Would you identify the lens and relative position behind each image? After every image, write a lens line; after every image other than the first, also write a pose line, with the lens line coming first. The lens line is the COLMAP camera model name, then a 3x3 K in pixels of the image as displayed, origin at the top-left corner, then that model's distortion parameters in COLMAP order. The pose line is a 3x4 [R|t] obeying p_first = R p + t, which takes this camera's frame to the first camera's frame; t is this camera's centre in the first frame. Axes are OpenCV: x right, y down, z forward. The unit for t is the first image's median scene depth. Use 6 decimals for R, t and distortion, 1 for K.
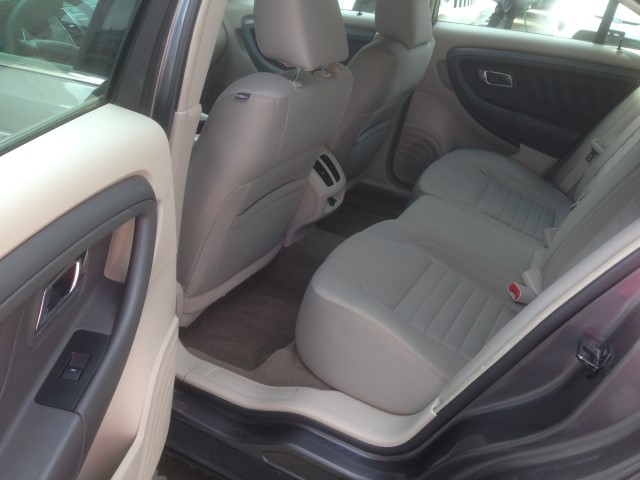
lens RADIAL K [[593.5, 0, 319.0], [0, 593.5, 242.5], [0, 0, 1]] dist [0.043878, 0.000000]
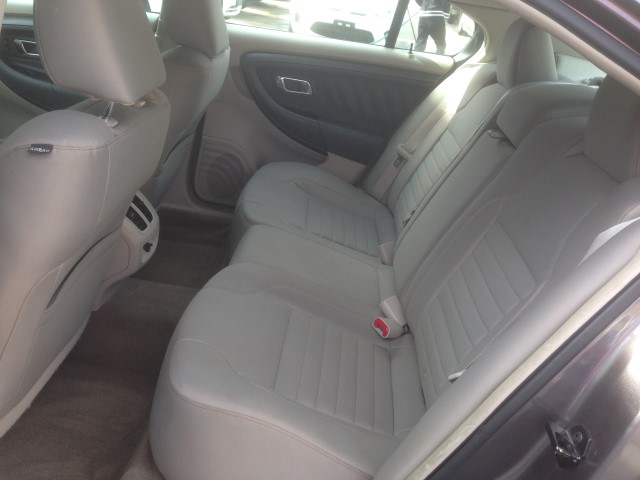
lens RADIAL K [[593.5, 0, 322.5], [0, 593.5, 234.9], [0, 0, 1]] dist [0.043878, 0.000000]
pose [[0.912725, -0.135244, 0.385541, -0.069308], [0.131620, 0.990649, 0.035913, -0.079321], [-0.386793, 0.017967, 0.921991, 0.139609]]
